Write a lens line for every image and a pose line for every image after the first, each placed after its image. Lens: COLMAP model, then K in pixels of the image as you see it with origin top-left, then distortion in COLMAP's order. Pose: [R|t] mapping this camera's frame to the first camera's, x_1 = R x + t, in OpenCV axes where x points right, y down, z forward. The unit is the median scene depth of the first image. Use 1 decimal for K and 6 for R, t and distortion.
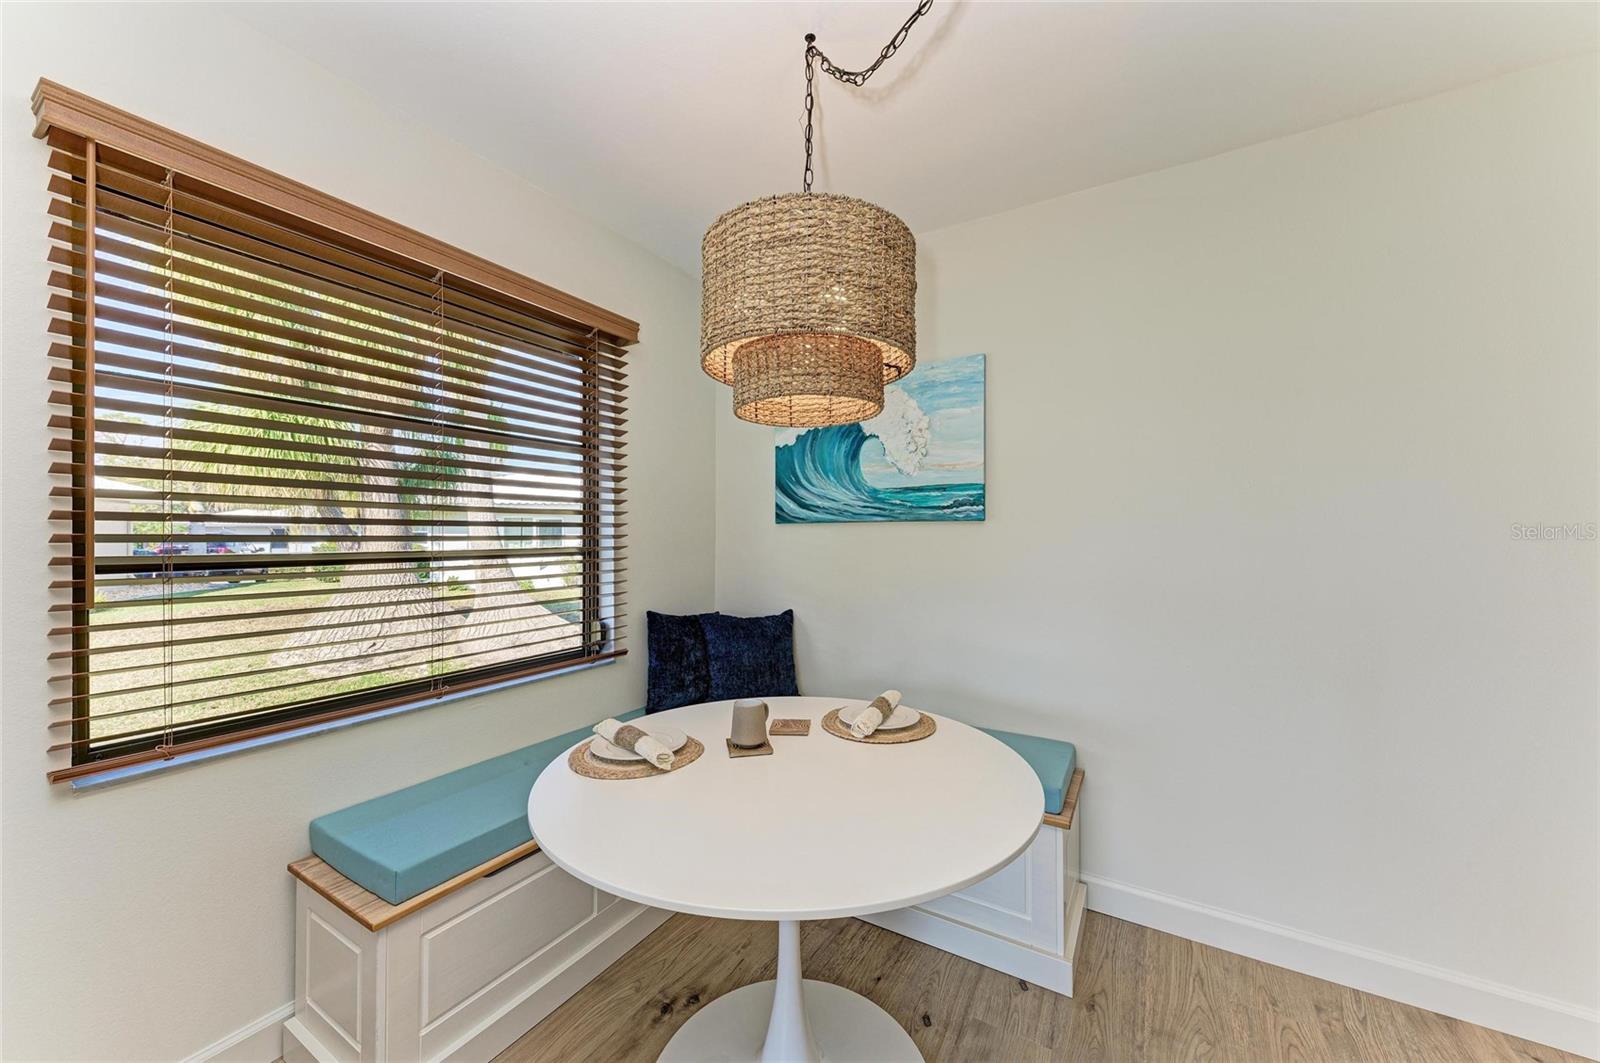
lens RADIAL K [[552.7, 0, 789.6], [0, 552.7, 534.4], [0, 0, 1]] dist [0.000292, -0.004736]
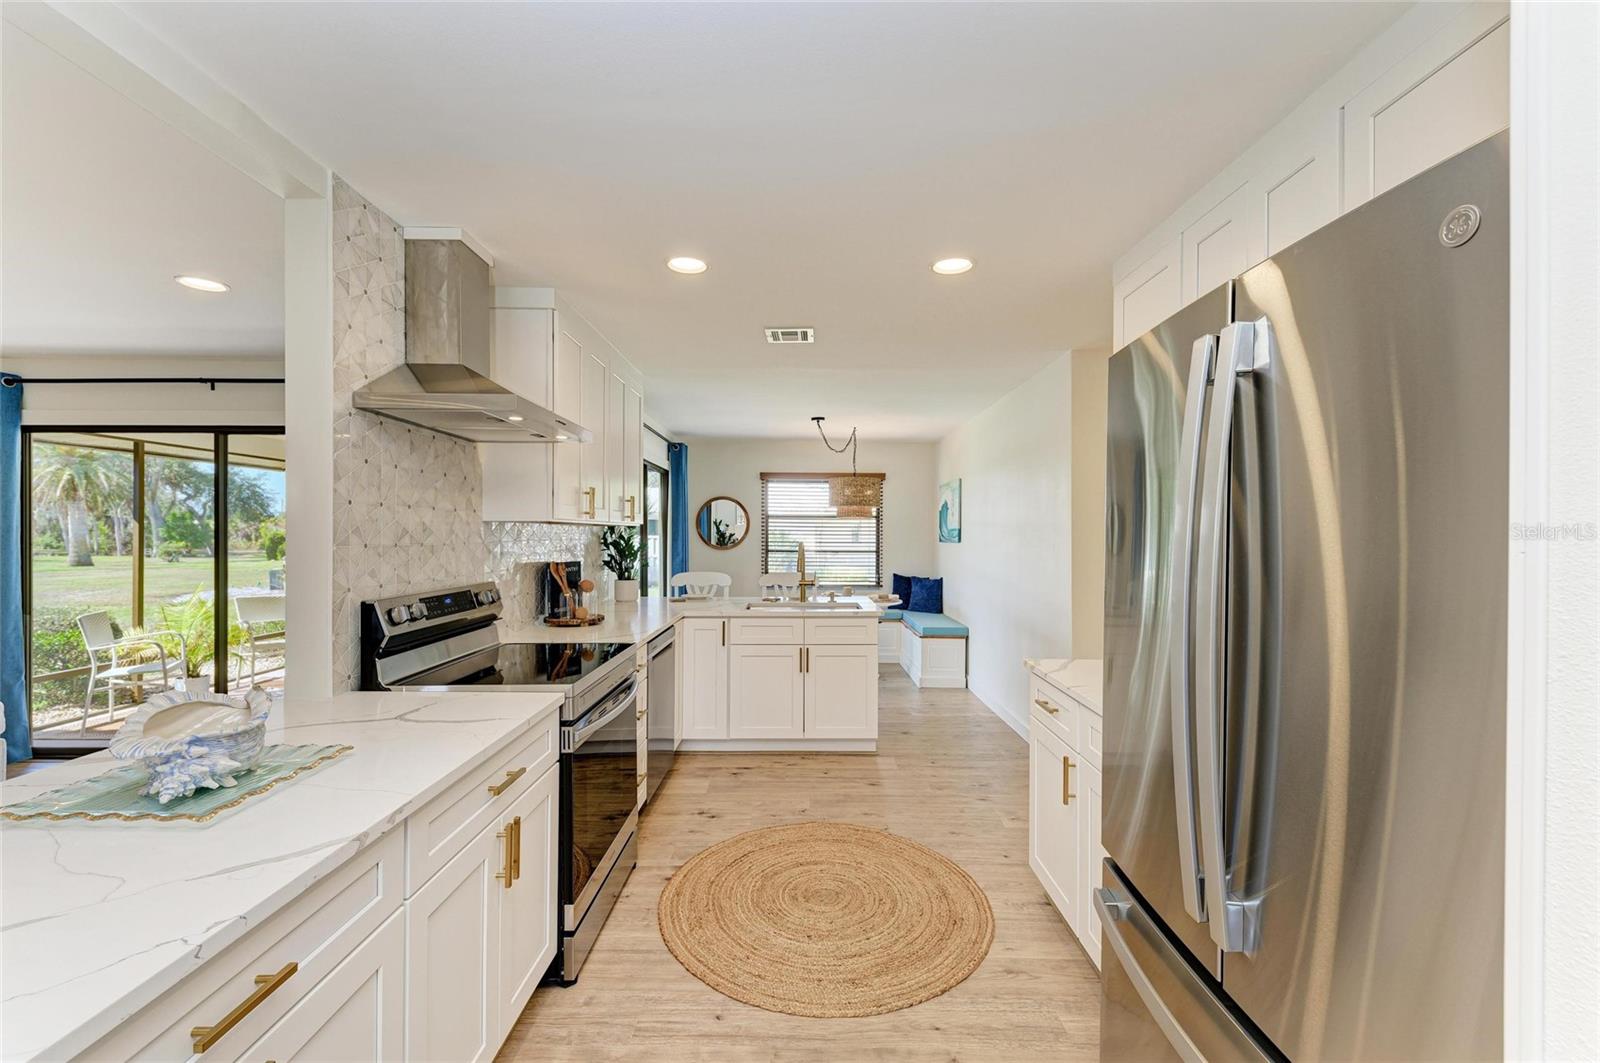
lens RADIAL K [[657.1, 0, 797.7], [0, 657.1, 534.8], [0, 0, 1]] dist [0.025399, -0.009868]
pose [[0.476561, -0.000343, -0.879142, 2.448703], [0.000520, 1.000000, -0.000108, -0.057191], [0.879142, -0.000406, 0.476561, -1.013568]]
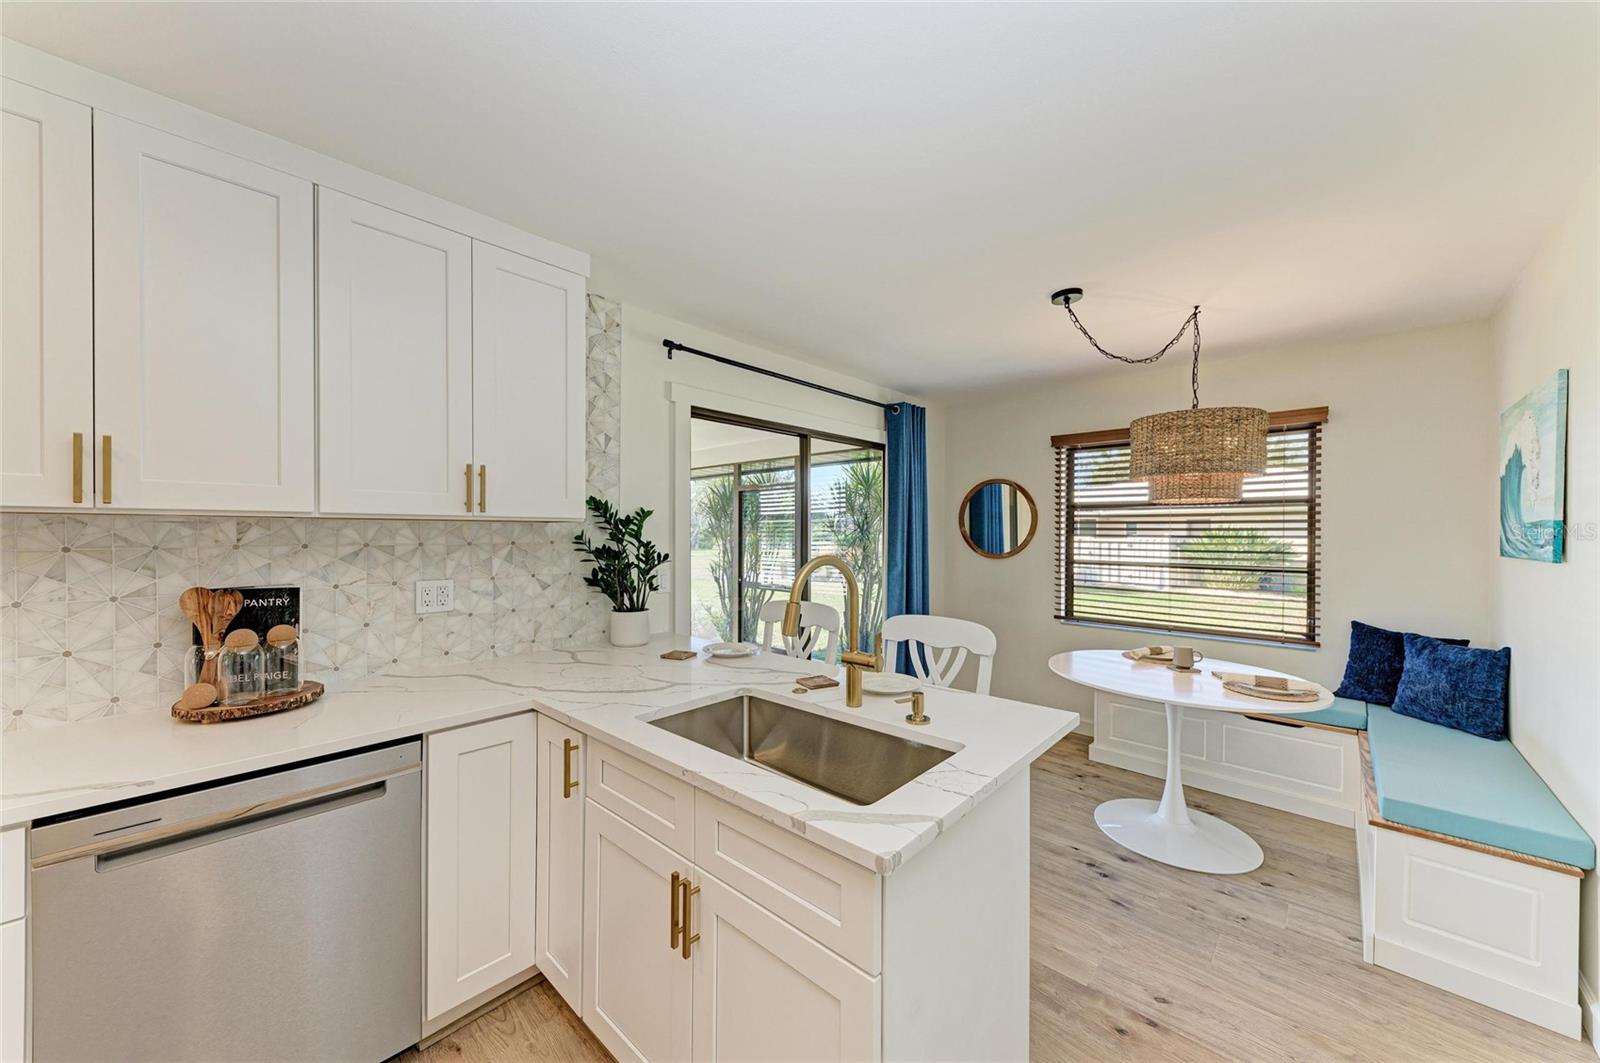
lens RADIAL K [[552.7, 0, 789.6], [0, 552.7, 534.4], [0, 0, 1]] dist [0.000292, -0.004736]
pose [[-0.265118, -0.000684, -0.964216, 1.339327], [-0.000657, 1.000000, -0.000528, -0.062335], [0.964216, 0.000493, -0.265118, 0.076818]]
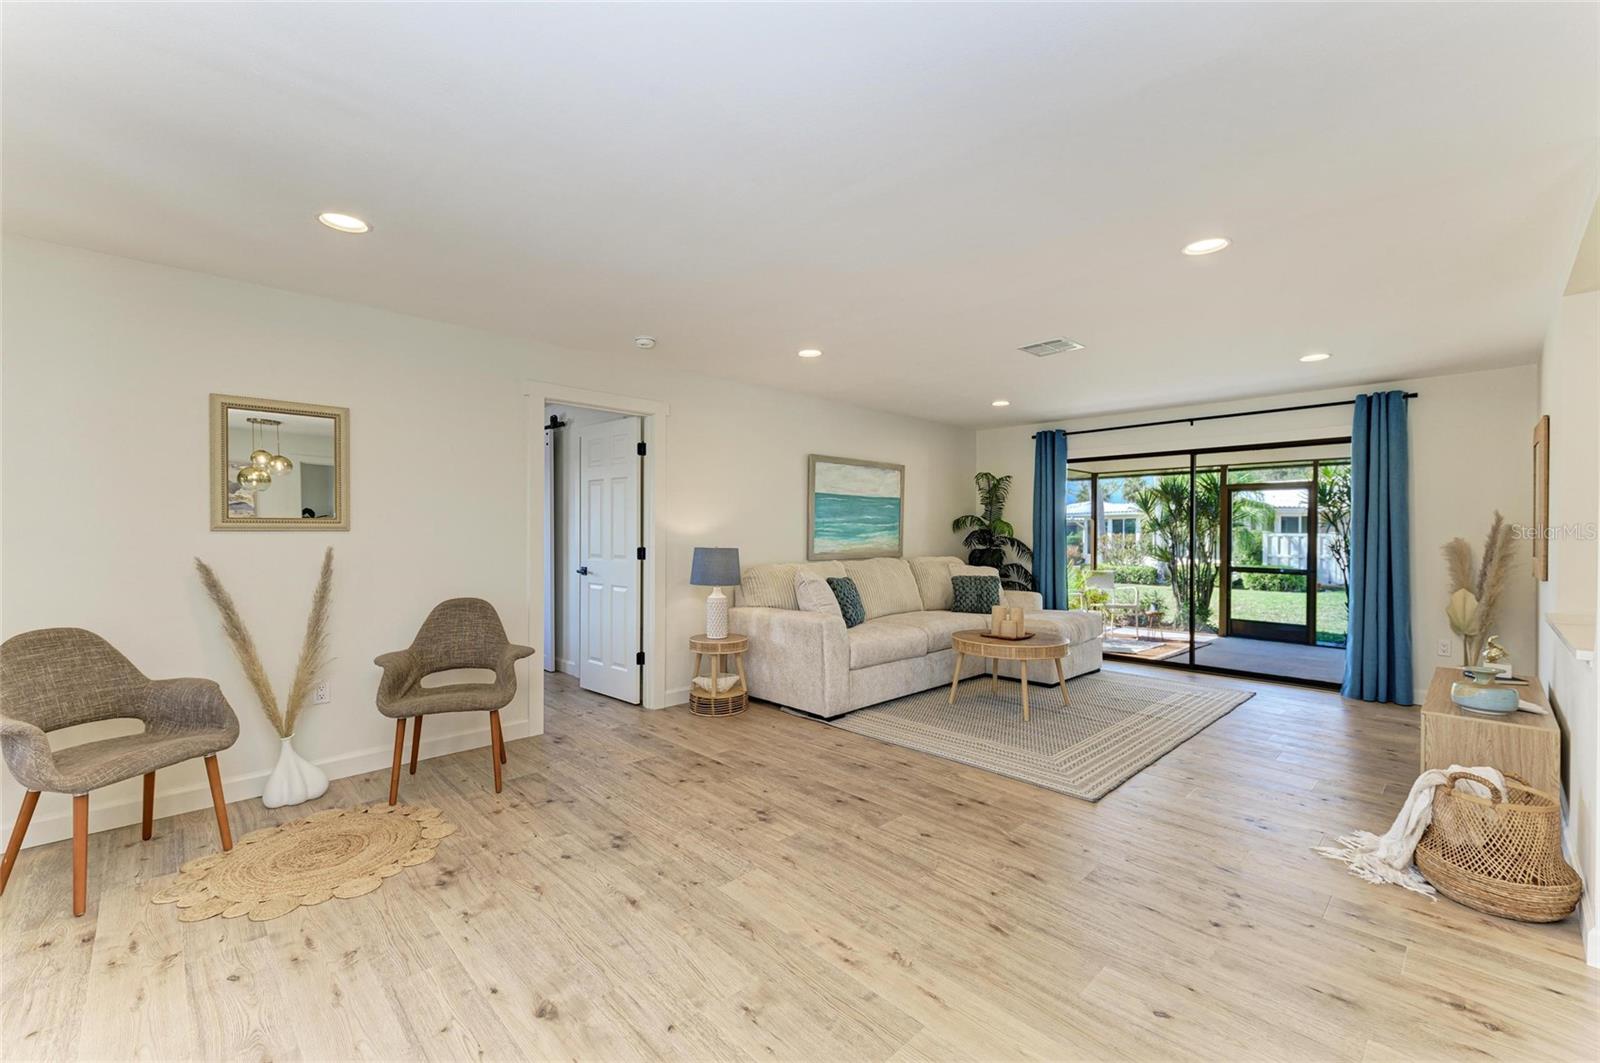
lens RADIAL K [[657.1, 0, 797.7], [0, 657.1, 534.8], [0, 0, 1]] dist [0.025399, -0.009868]
pose [[-0.296929, -0.001886, -0.954898, 3.165434], [-0.004349, 0.999990, -0.000623, 0.002398], [0.954890, 0.003968, -0.296934, -2.269057]]
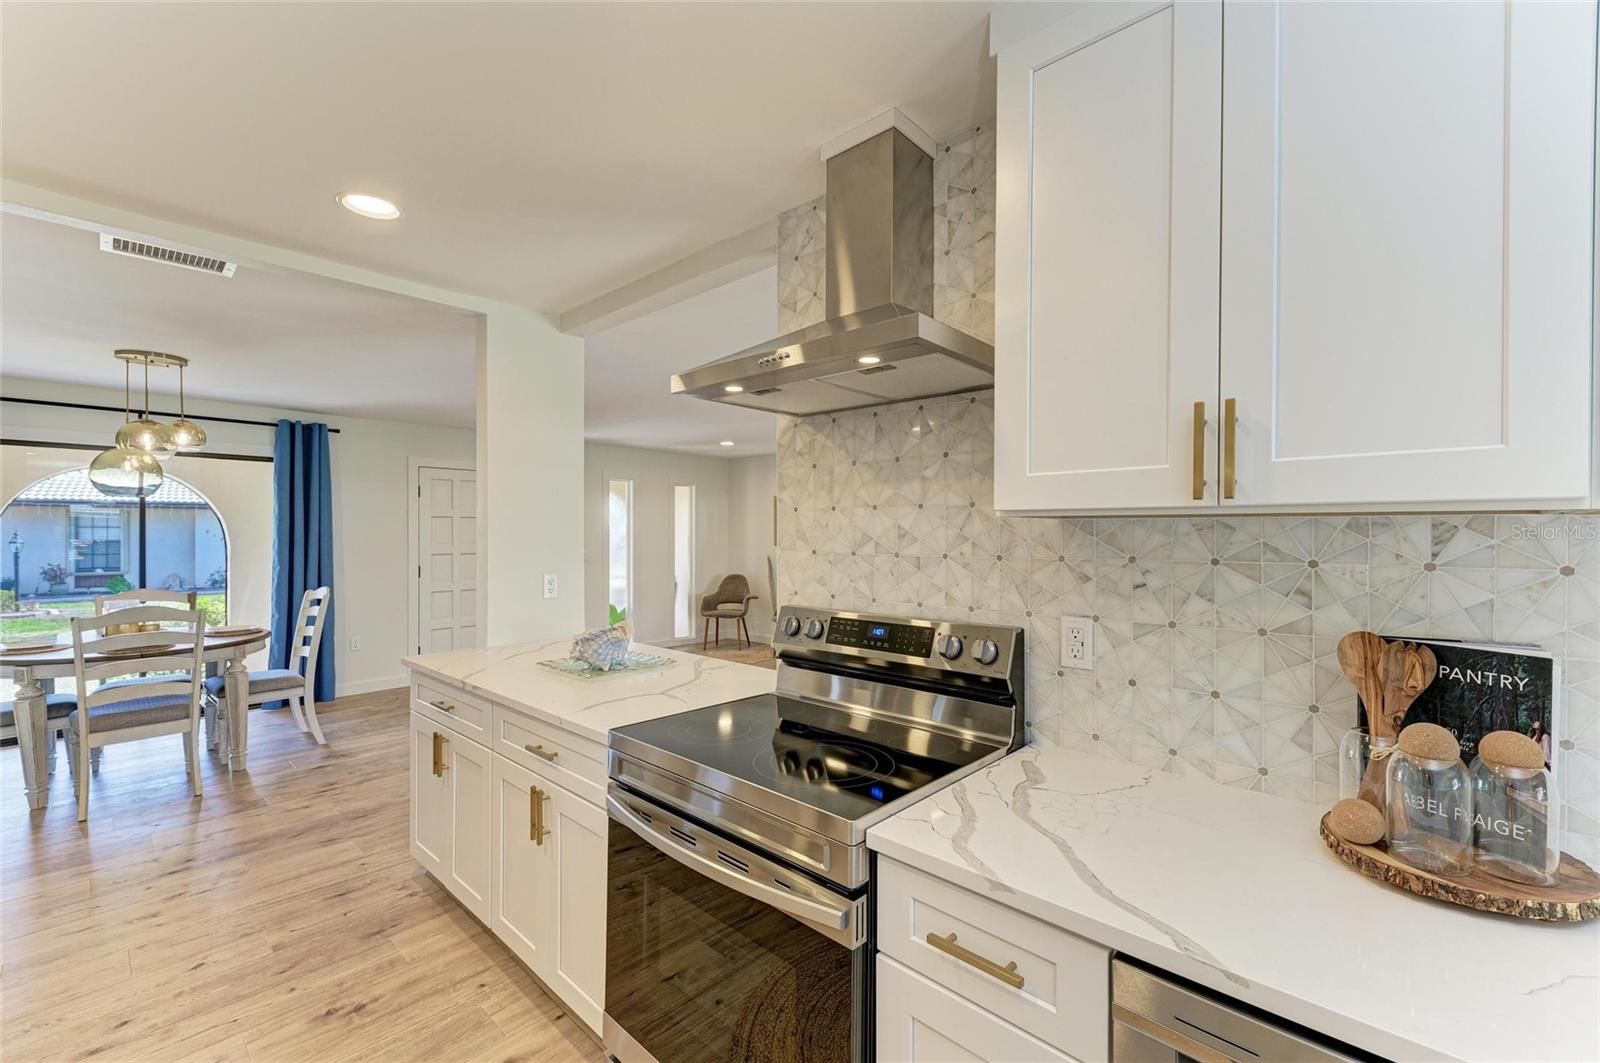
lens RADIAL K [[690.0, 0, 798.5], [0, 690.0, 534.9], [0, 0, 1]] dist [0.002319, -0.000190]
pose [[-0.965766, -0.008462, 0.259278, 1.152472], [-0.008232, 0.999964, 0.001971, -0.067077], [-0.259286, -0.000231, -0.965801, -0.200595]]
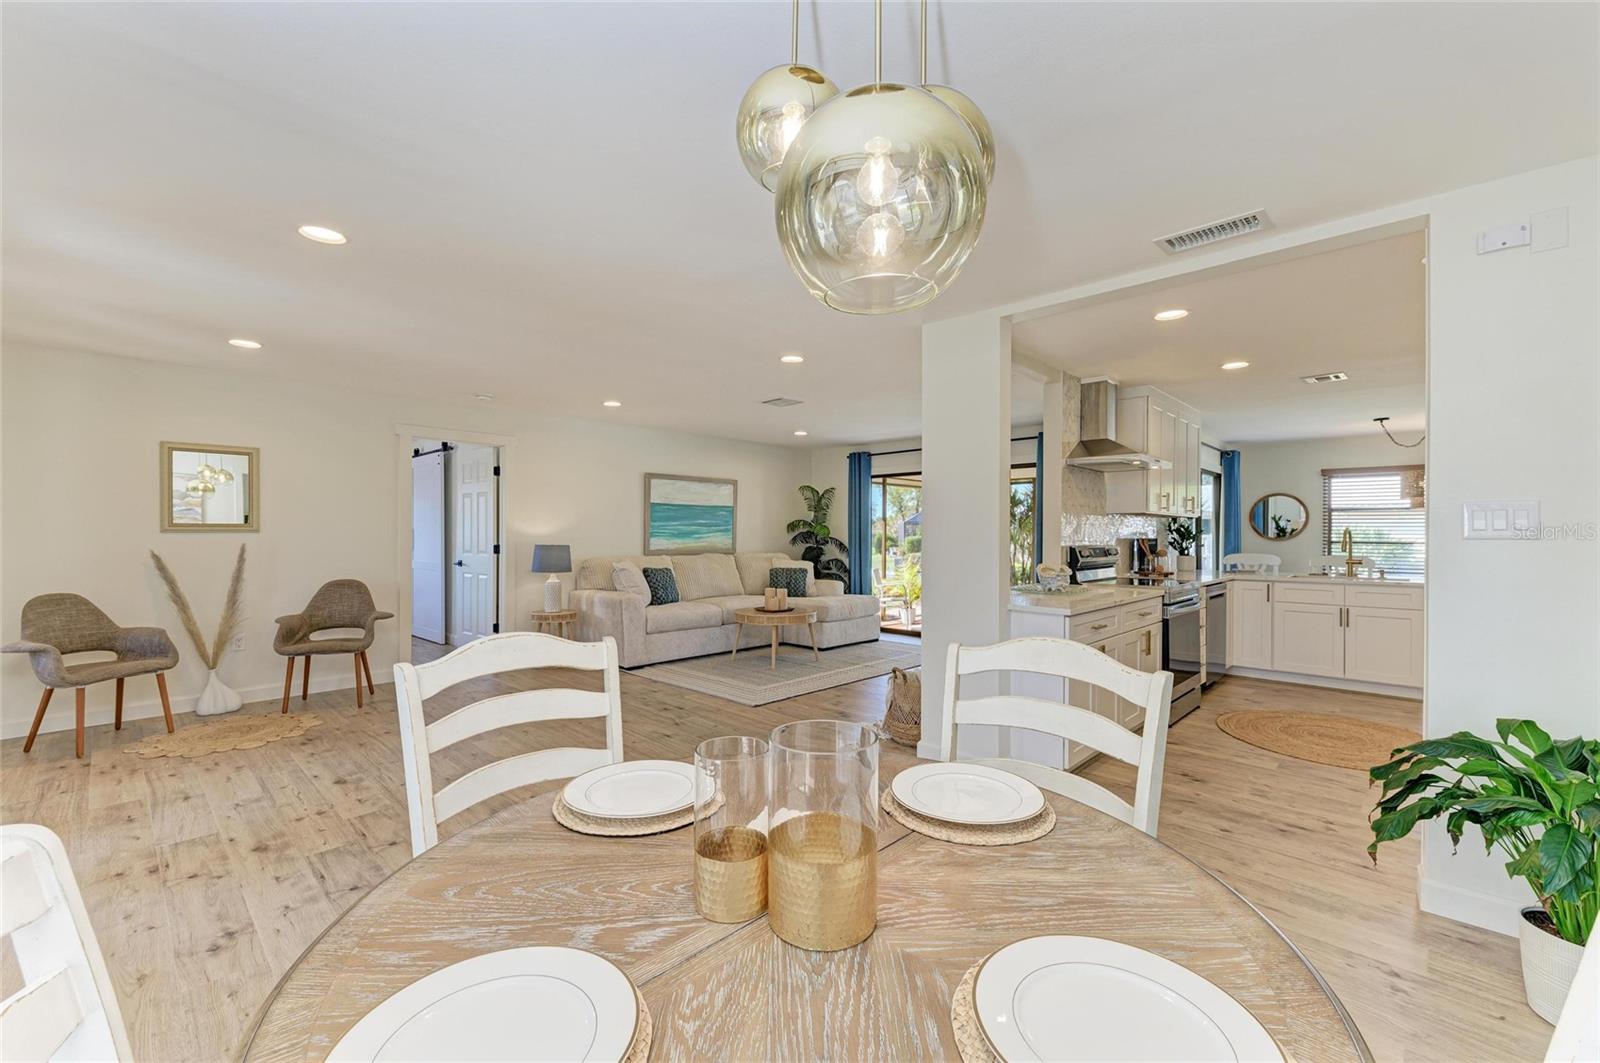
lens RADIAL K [[657.1, 0, 797.7], [0, 657.1, 534.8], [0, 0, 1]] dist [0.025399, -0.009868]
pose [[-0.261786, -0.004373, -0.965116, 3.681480], [-0.003078, 0.999988, -0.003696, 0.007179], [0.965121, 0.002003, -0.261797, -1.402153]]
